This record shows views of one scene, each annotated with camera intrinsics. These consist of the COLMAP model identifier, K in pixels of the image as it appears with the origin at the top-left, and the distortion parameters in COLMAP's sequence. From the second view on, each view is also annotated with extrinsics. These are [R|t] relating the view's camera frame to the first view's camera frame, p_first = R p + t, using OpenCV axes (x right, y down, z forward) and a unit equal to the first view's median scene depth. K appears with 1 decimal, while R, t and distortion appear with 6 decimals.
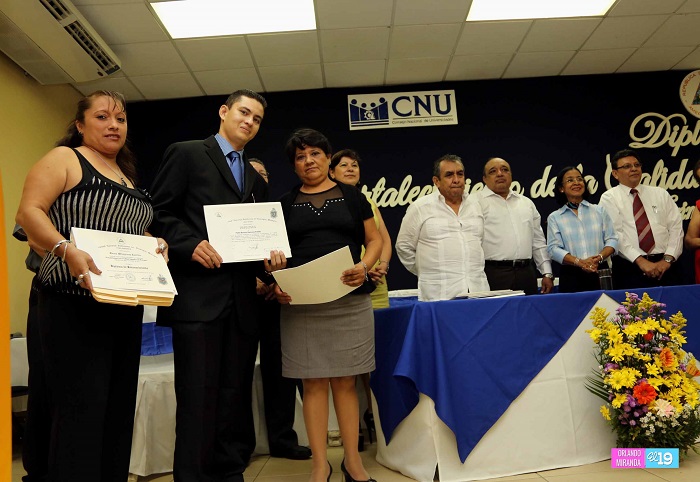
lens RADIAL K [[639.1, 0, 349.0], [0, 639.1, 215.8], [0, 0, 1]] dist [-0.068868, 0.007505]
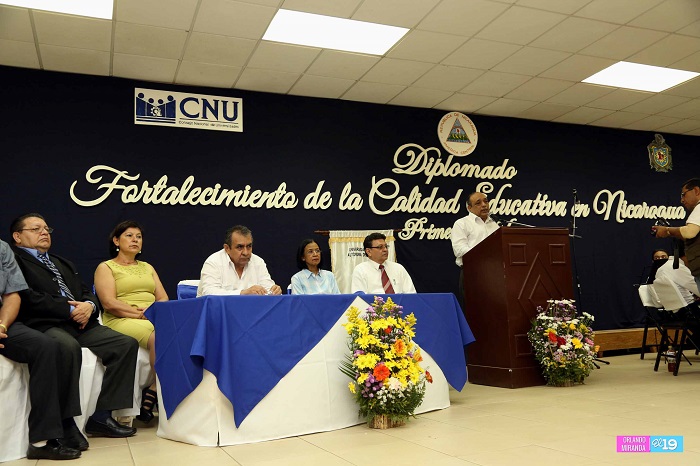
lens RADIAL K [[666.7, 0, 350.0], [0, 666.7, 233.0], [0, 0, 1]] dist [0.003639, 0.003784]
pose [[0.932800, 0.079290, 0.351565, -0.040002], [-0.089186, 0.995942, 0.012018, -0.007523], [-0.349186, -0.042565, 0.936086, -0.104655]]
